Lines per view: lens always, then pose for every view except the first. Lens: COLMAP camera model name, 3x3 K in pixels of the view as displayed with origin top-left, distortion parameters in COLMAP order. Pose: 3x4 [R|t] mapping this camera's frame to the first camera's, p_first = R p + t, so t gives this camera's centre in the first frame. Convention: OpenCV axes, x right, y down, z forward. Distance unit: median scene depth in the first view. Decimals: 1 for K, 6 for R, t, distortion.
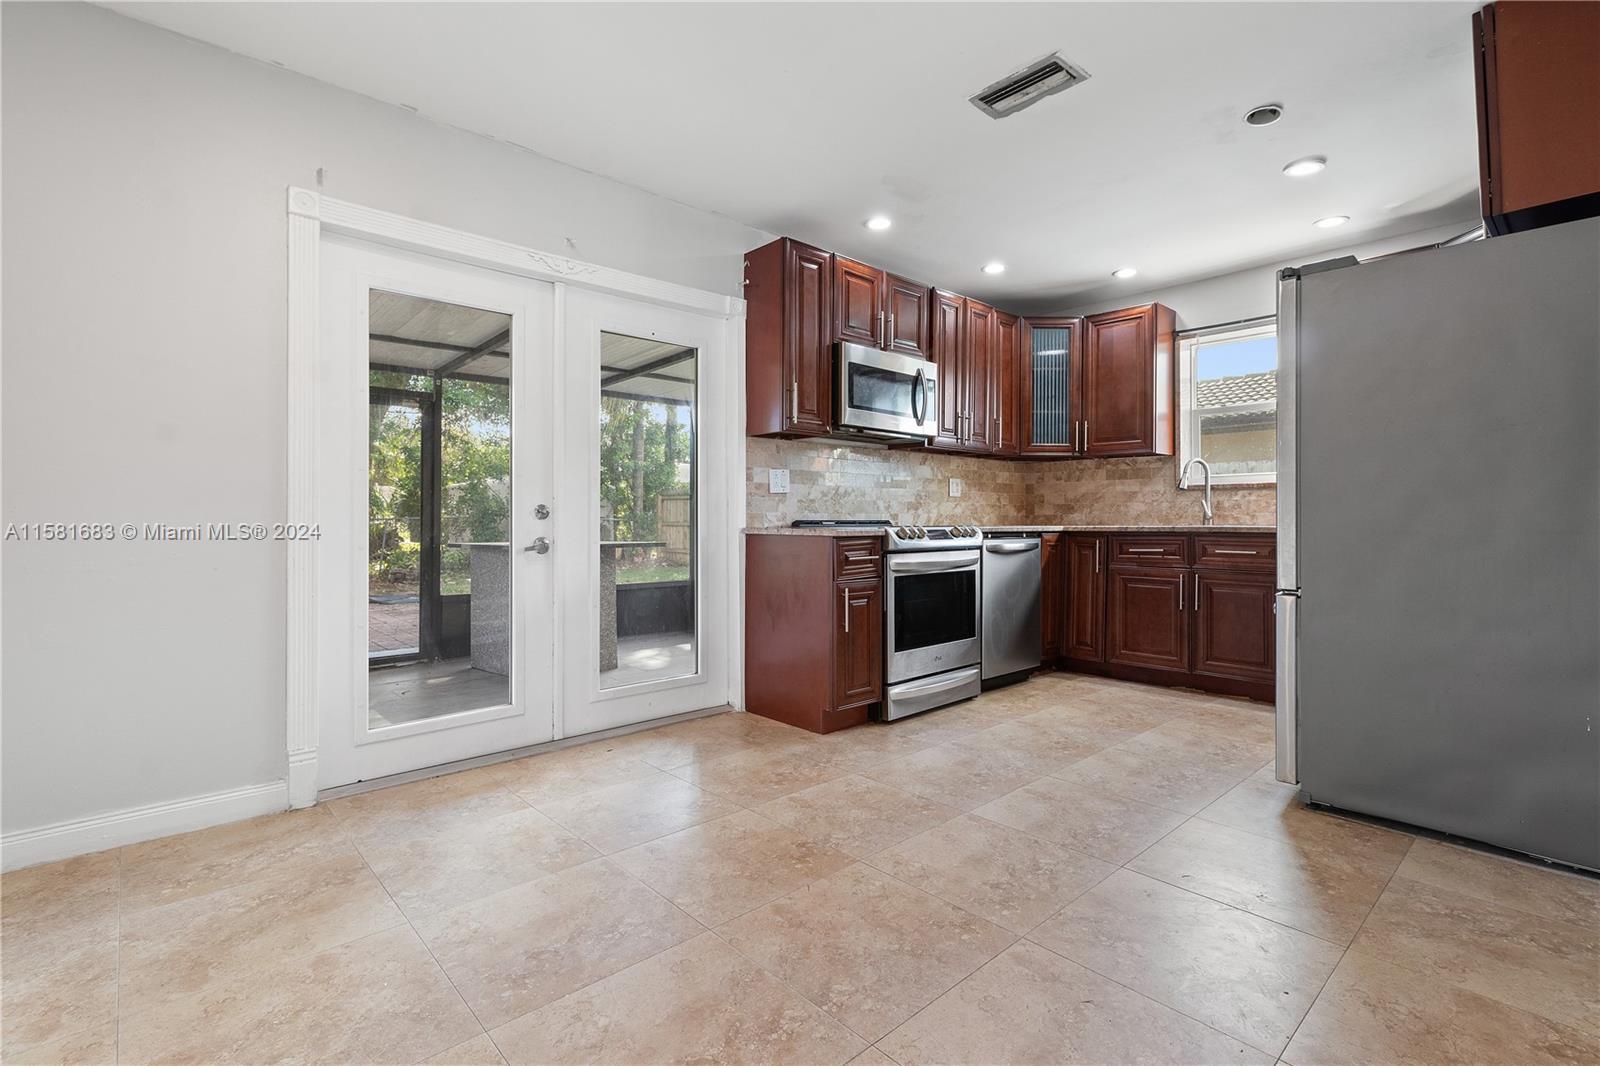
lens RADIAL K [[738.7, 0, 799.0], [0, 738.7, 501.7], [0, 0, 1]] dist [0.001277, -0.000084]
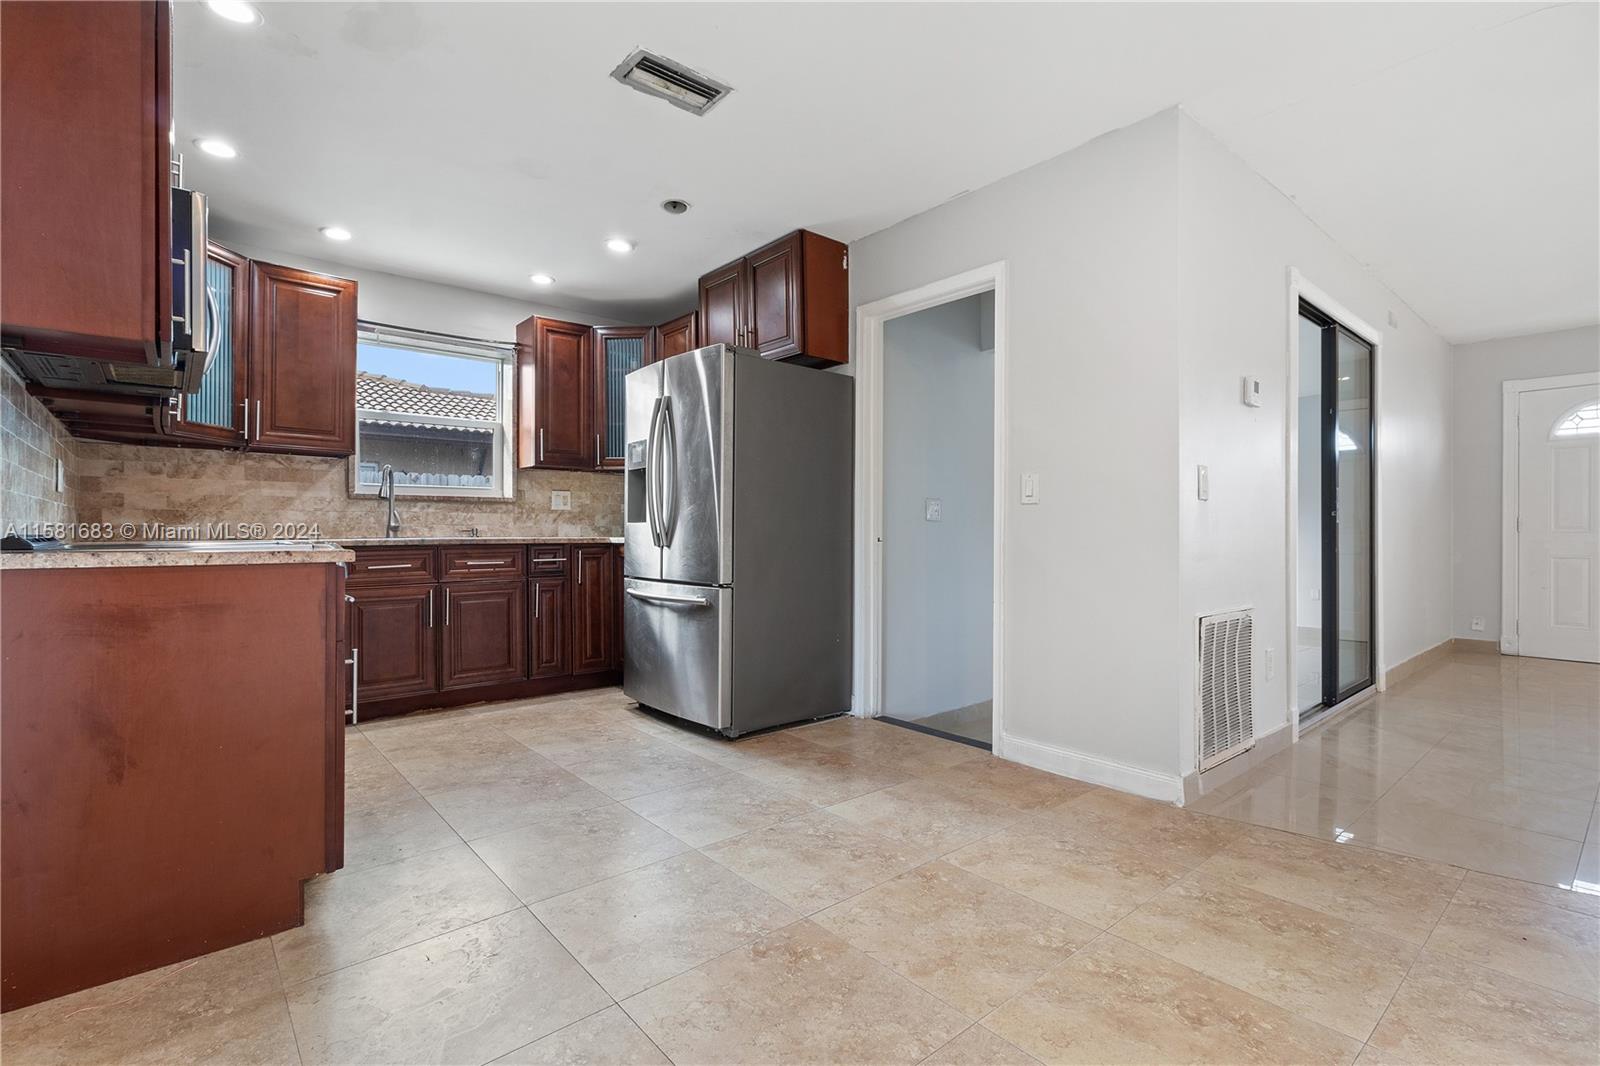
lens RADIAL K [[737.9, 0, 800.8], [0, 737.9, 524.9], [0, 0, 1]] dist [0.000682, -0.000066]
pose [[0.029600, 0.007941, 0.999530, -0.378501], [-0.023536, 0.999697, -0.007245, 0.010341], [-0.999285, -0.023310, 0.029778, 0.464866]]
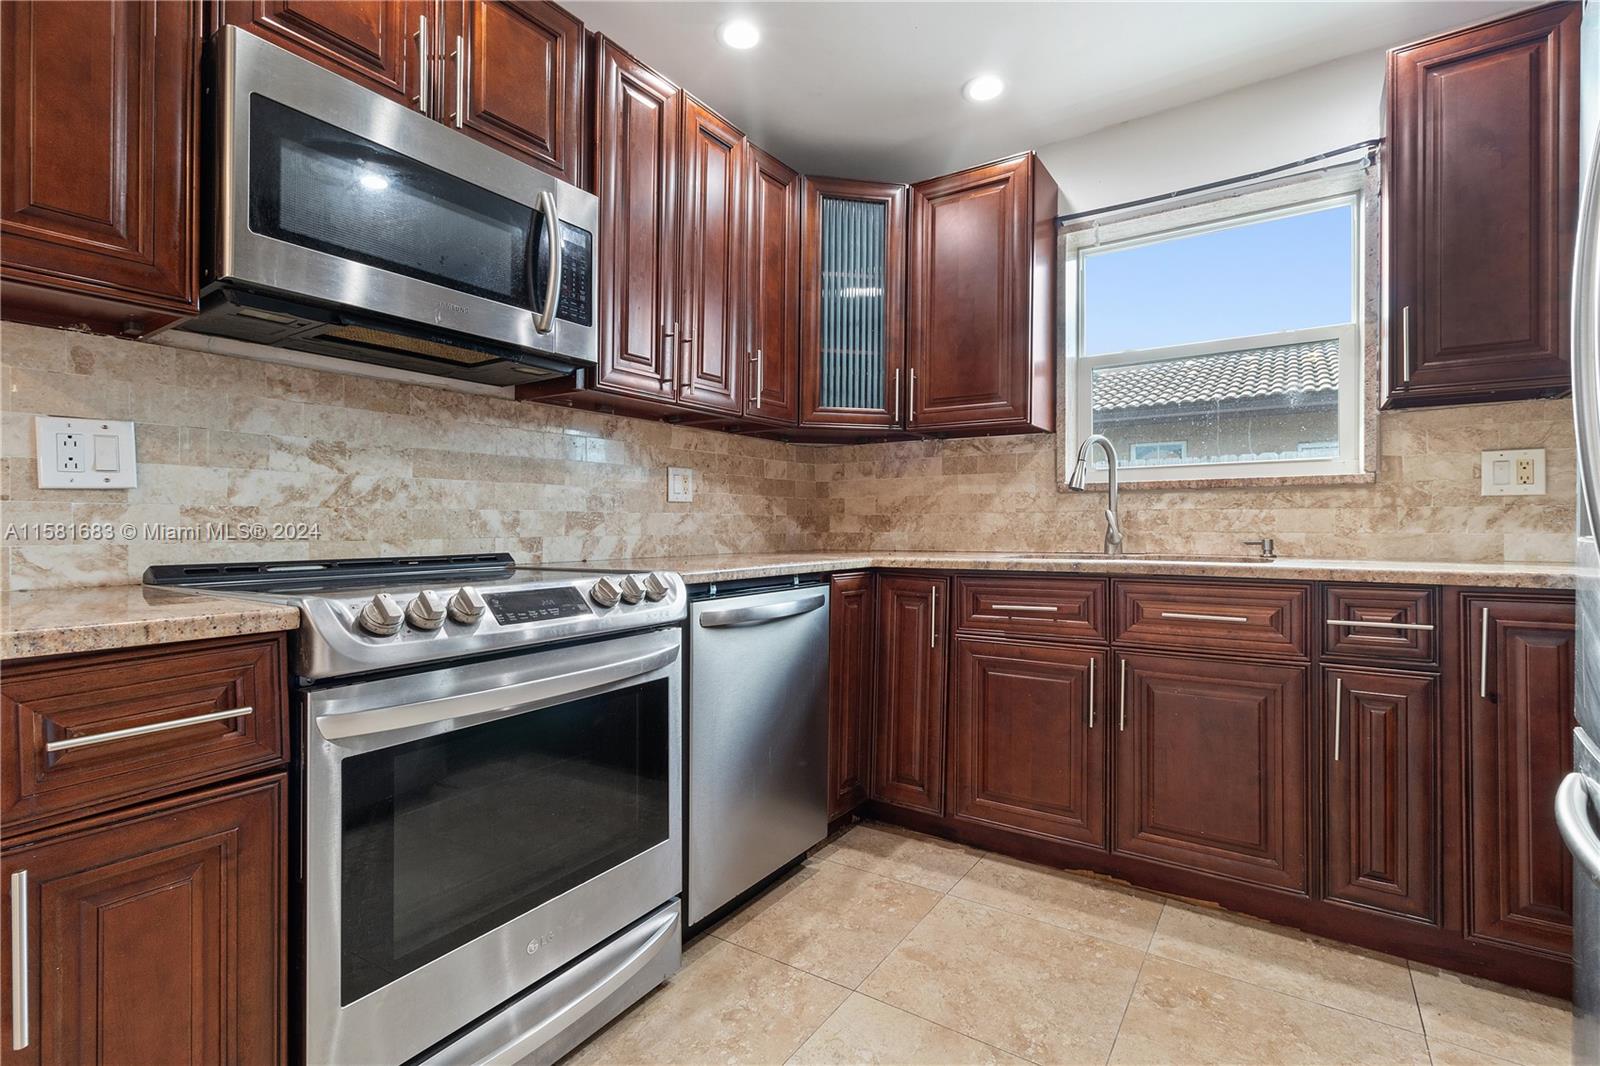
lens RADIAL K [[737.9, 0, 800.8], [0, 737.9, 524.9], [0, 0, 1]] dist [0.000682, -0.000066]
pose [[0.971951, -0.003129, 0.235163, 0.190612], [-0.002540, 0.999714, 0.023800, -0.003522], [-0.235170, -0.023730, 0.971665, 0.517557]]
